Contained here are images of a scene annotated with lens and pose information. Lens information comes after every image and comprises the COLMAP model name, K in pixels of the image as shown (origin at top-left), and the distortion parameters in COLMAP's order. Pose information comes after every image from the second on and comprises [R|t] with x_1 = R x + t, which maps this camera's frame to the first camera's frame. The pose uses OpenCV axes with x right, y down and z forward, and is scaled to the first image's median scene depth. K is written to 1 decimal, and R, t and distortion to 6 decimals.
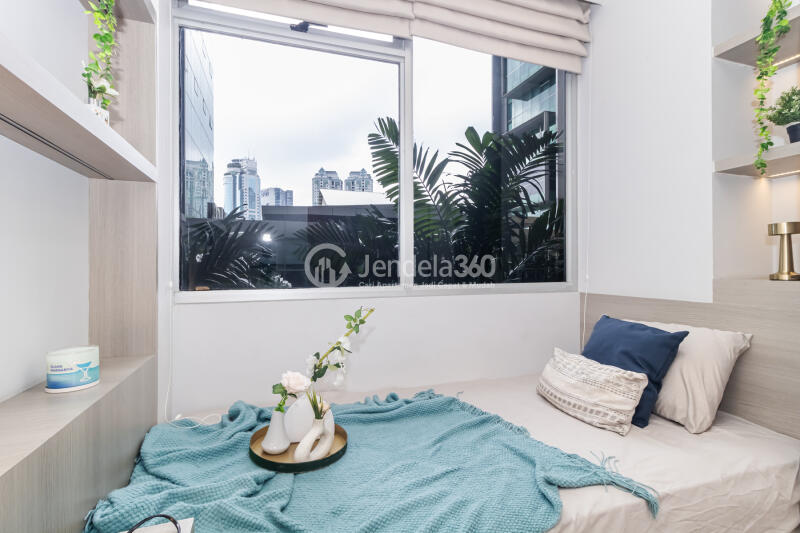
lens RADIAL K [[379.6, 0, 400.0], [0, 379.6, 266.5], [0, 0, 1]] dist [0.002840, 0.000345]
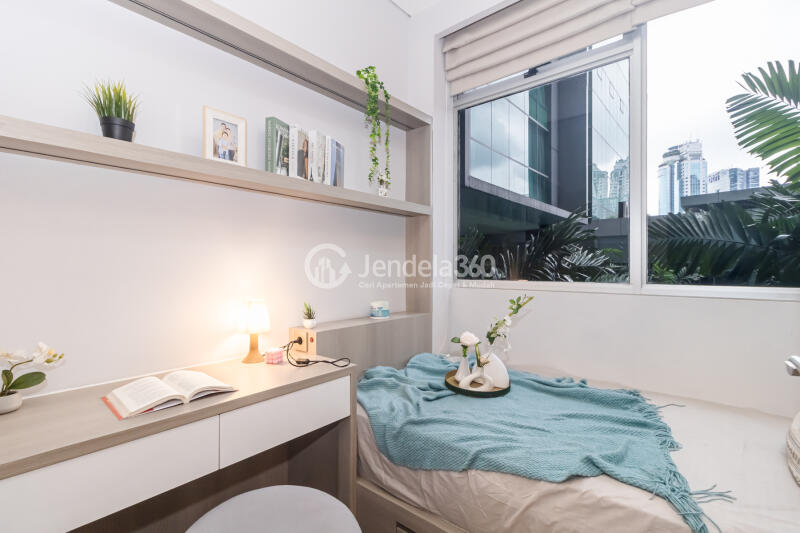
lens RADIAL K [[370.7, 0, 397.7], [0, 370.7, 263.3], [0, 0, 1]] dist [0.000649, -0.000096]
pose [[0.520504, -0.004097, -0.853849, 0.700234], [-0.000911, 0.999985, -0.005354, 0.006759], [0.853859, 0.003565, 0.520493, -0.013211]]
